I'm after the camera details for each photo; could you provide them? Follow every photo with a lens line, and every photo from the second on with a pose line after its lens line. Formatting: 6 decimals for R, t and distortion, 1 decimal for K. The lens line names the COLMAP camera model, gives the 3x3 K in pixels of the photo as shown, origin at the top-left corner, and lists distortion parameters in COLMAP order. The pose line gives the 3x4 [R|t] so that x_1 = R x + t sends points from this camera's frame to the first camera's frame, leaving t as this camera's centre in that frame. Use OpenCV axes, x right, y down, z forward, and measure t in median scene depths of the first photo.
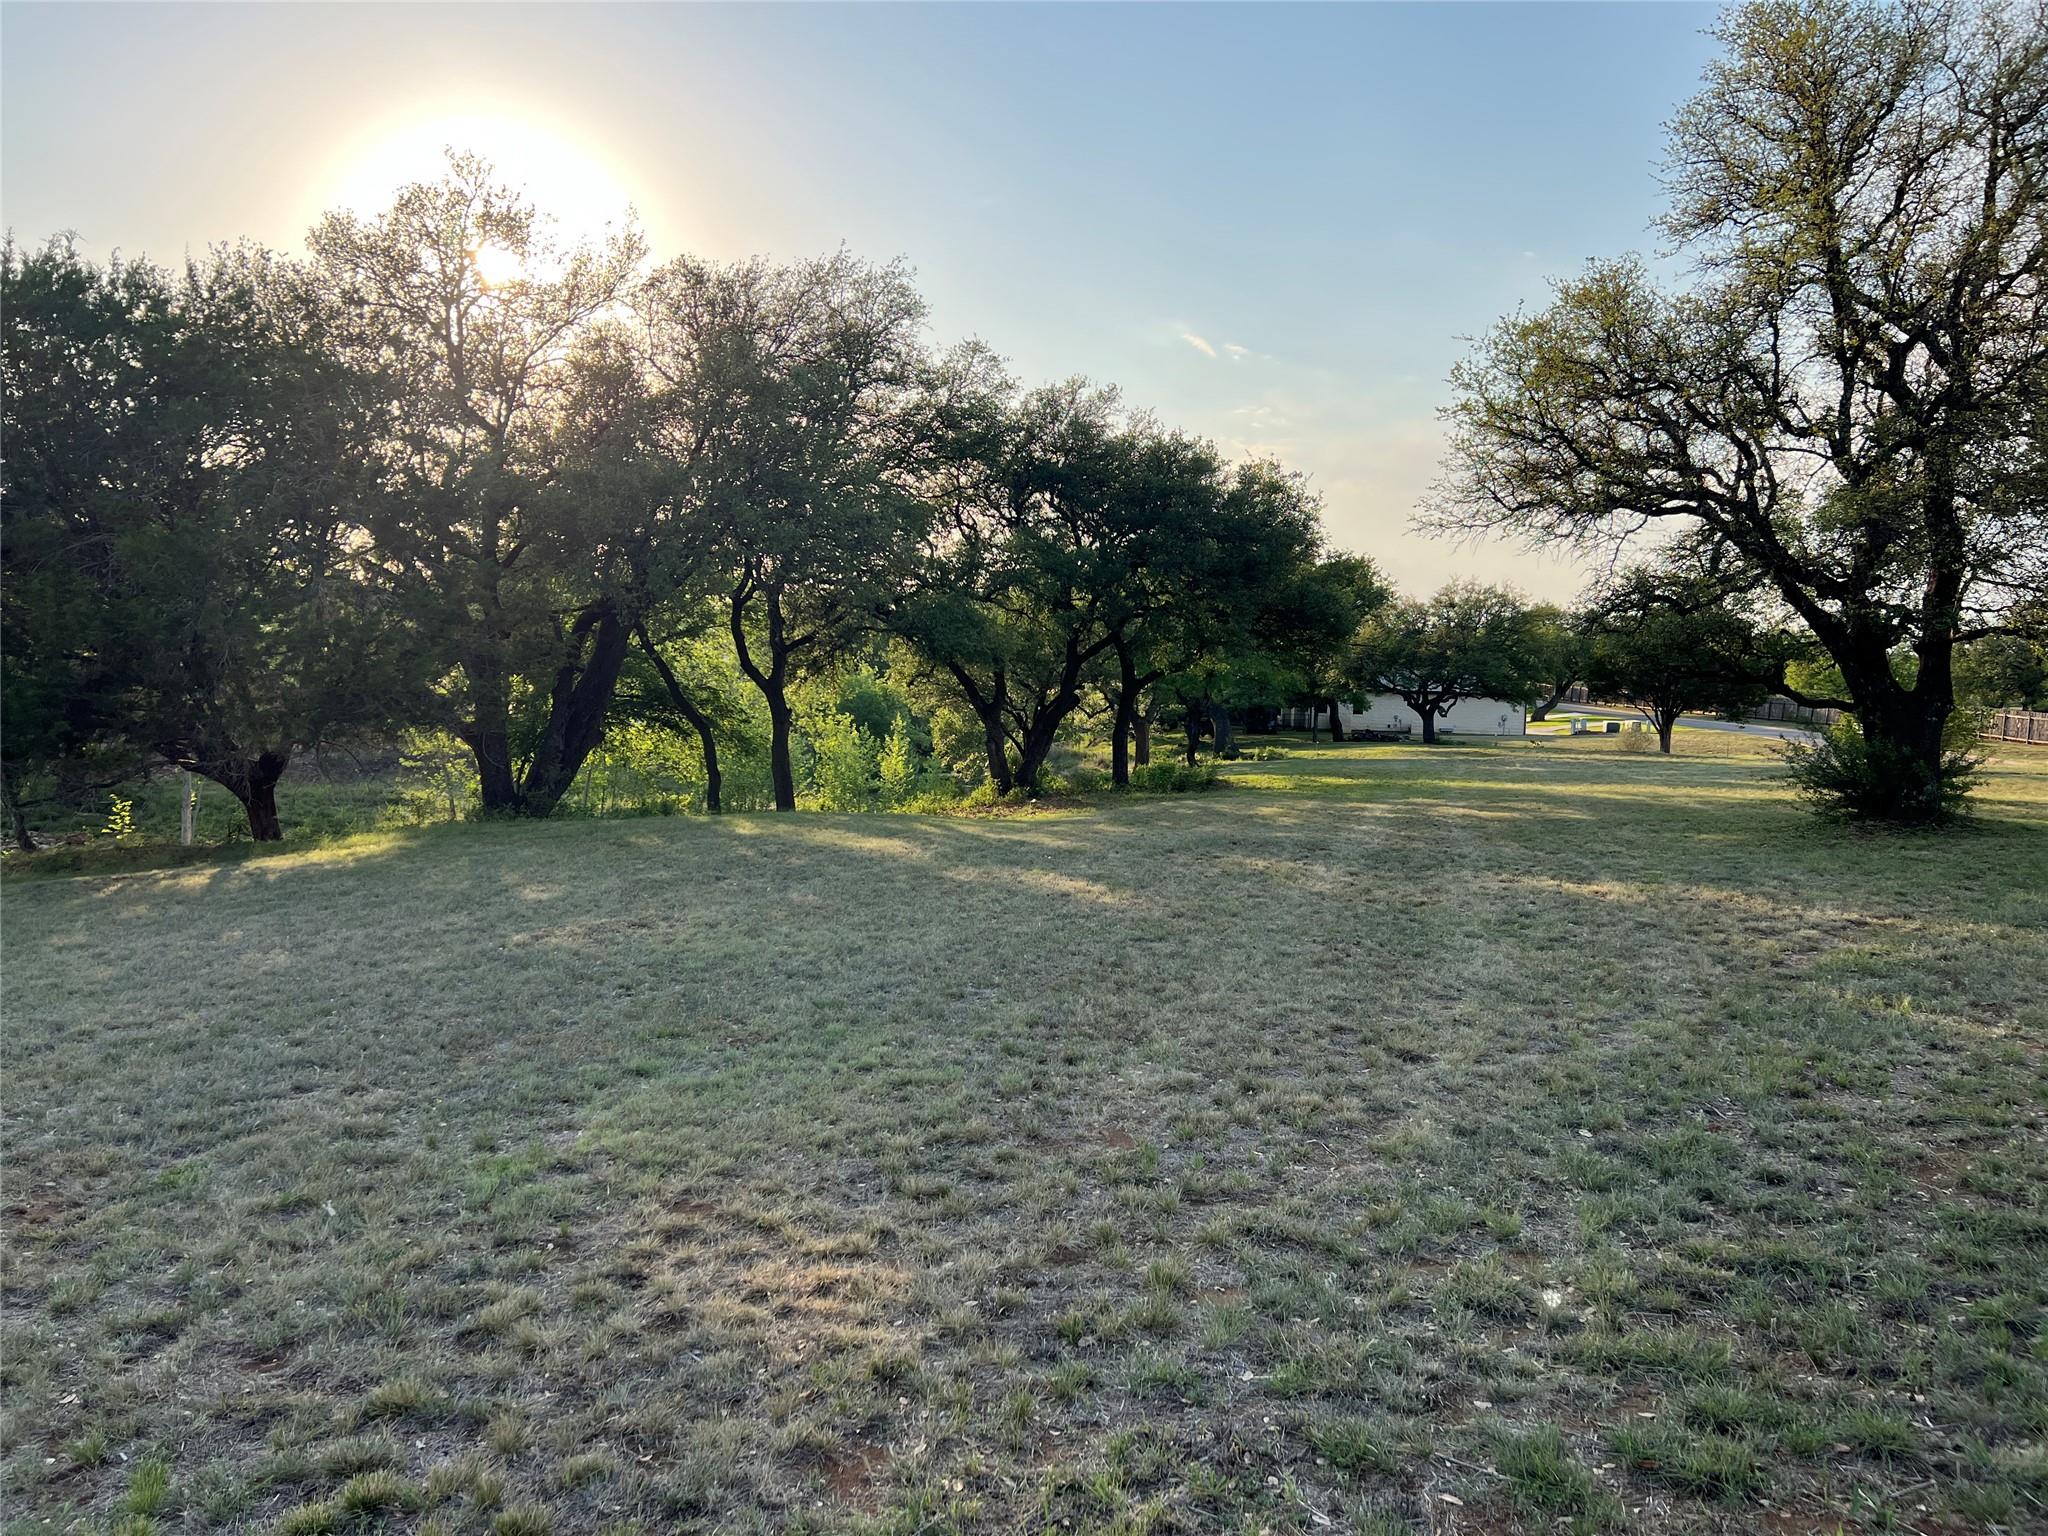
lens RADIAL K [[1567.6, 0, 1023.7], [0, 1567.6, 764.6], [0, 0, 1]] dist [0.077416, -0.065390]
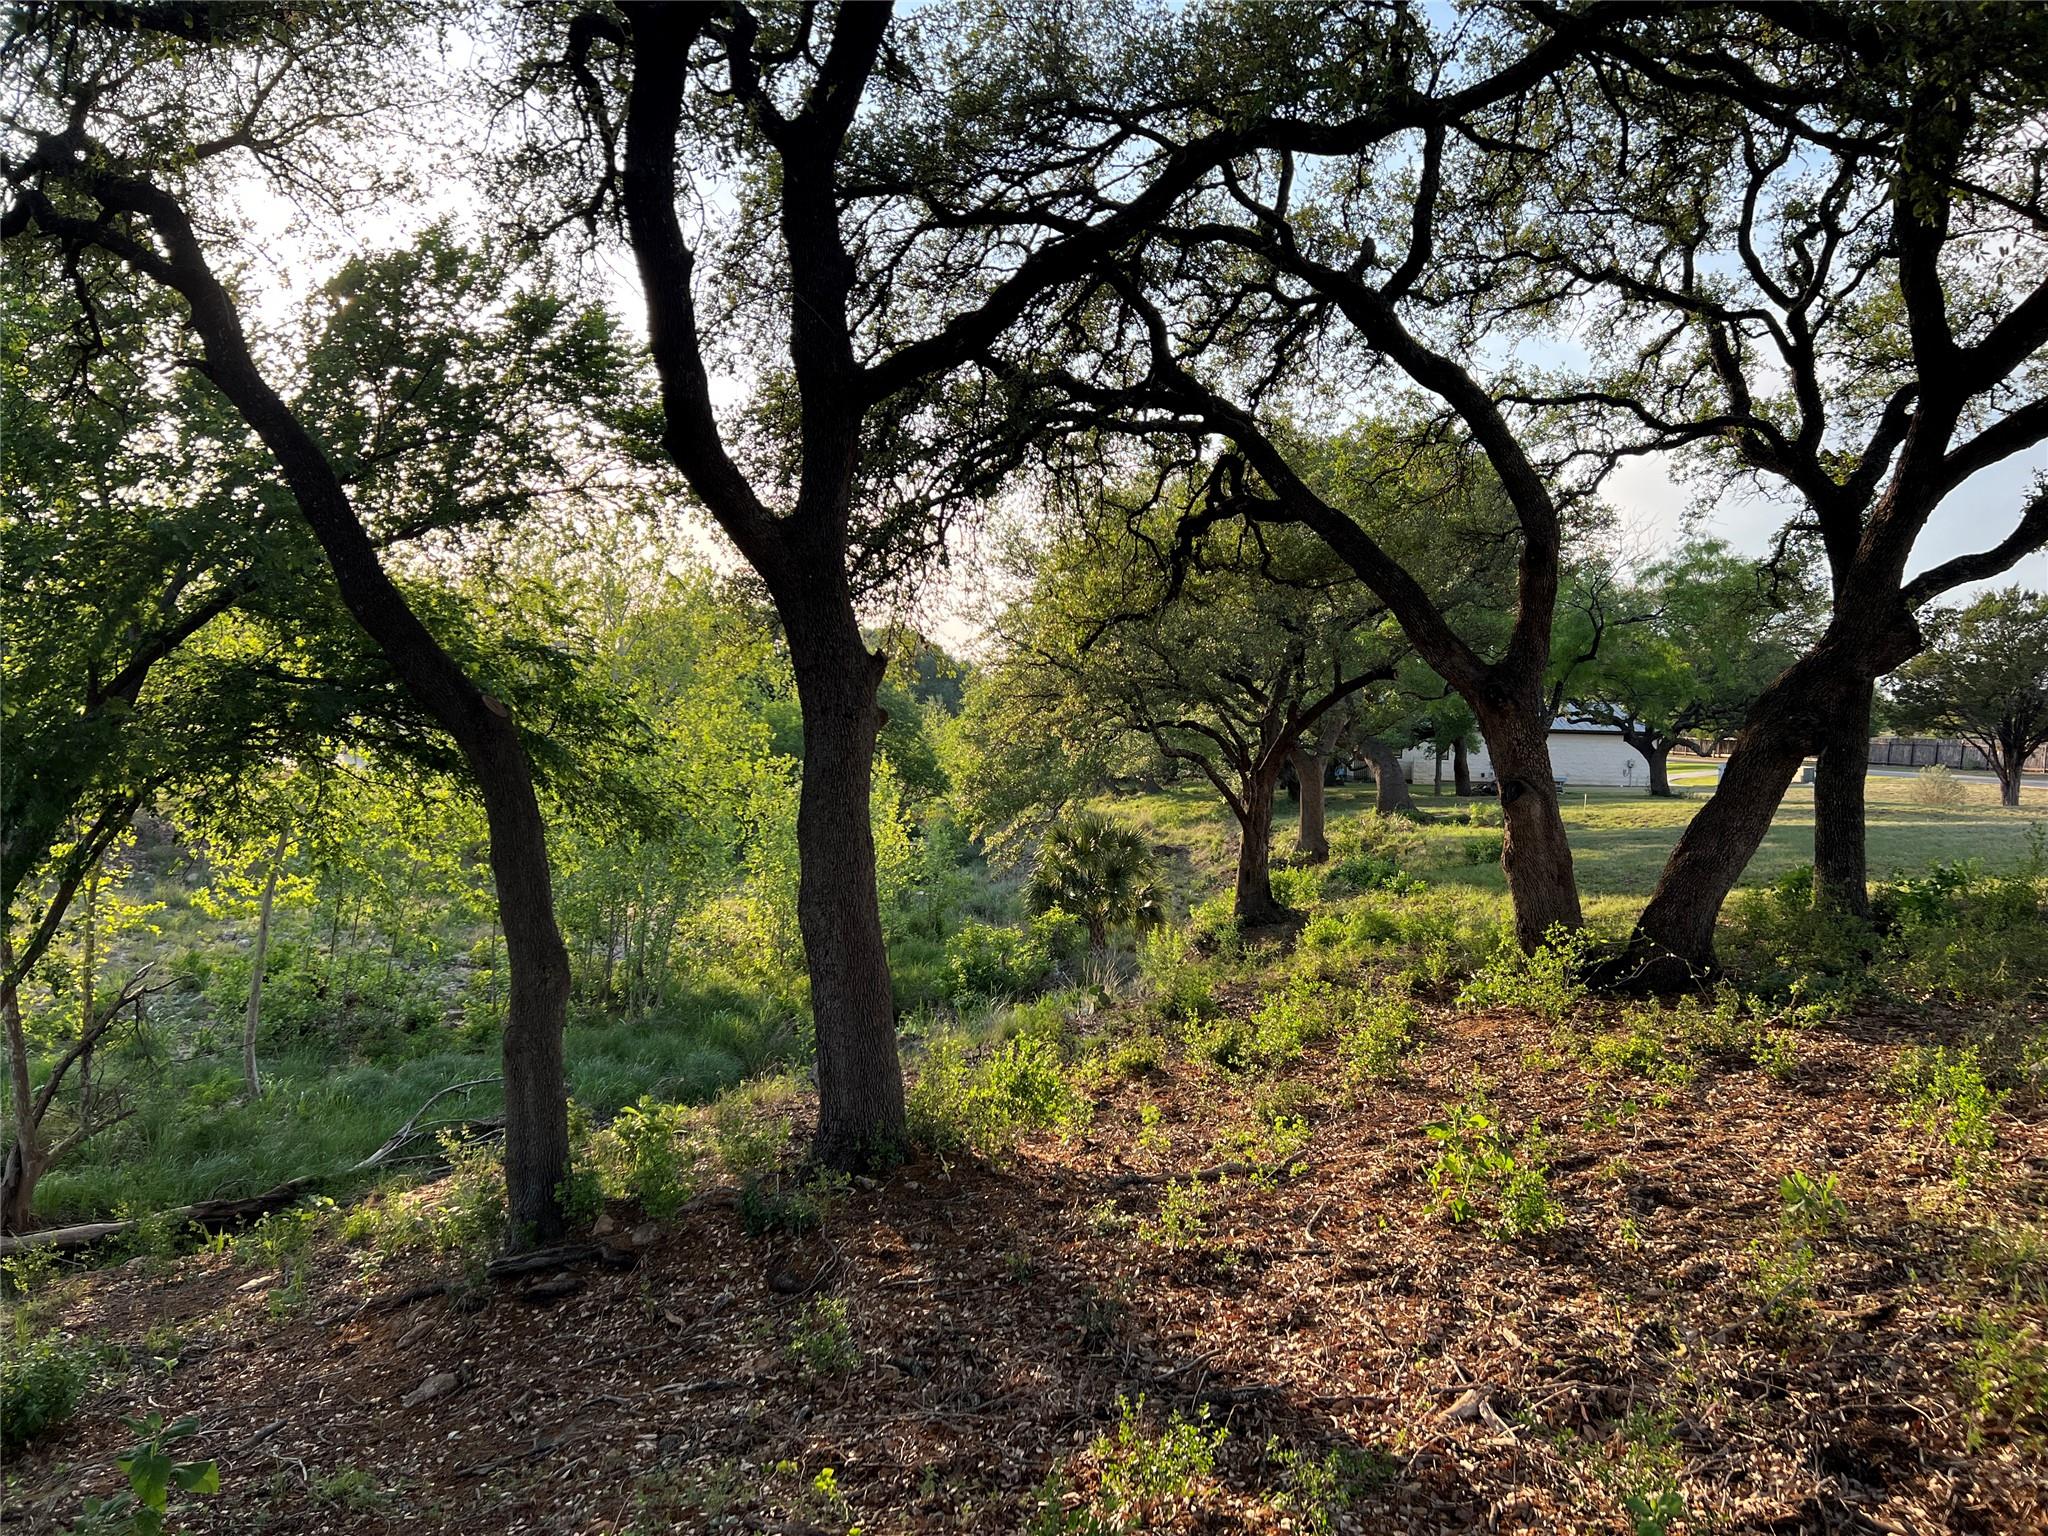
lens RADIAL K [[1567.6, 0, 1023.7], [0, 1567.6, 764.6], [0, 0, 1]] dist [0.077416, -0.065390]
pose [[0.996747, 0.002943, 0.080542, -0.121578], [-0.000100, 0.999378, -0.035271, -0.011340], [-0.080595, 0.035148, 0.996127, 0.641112]]
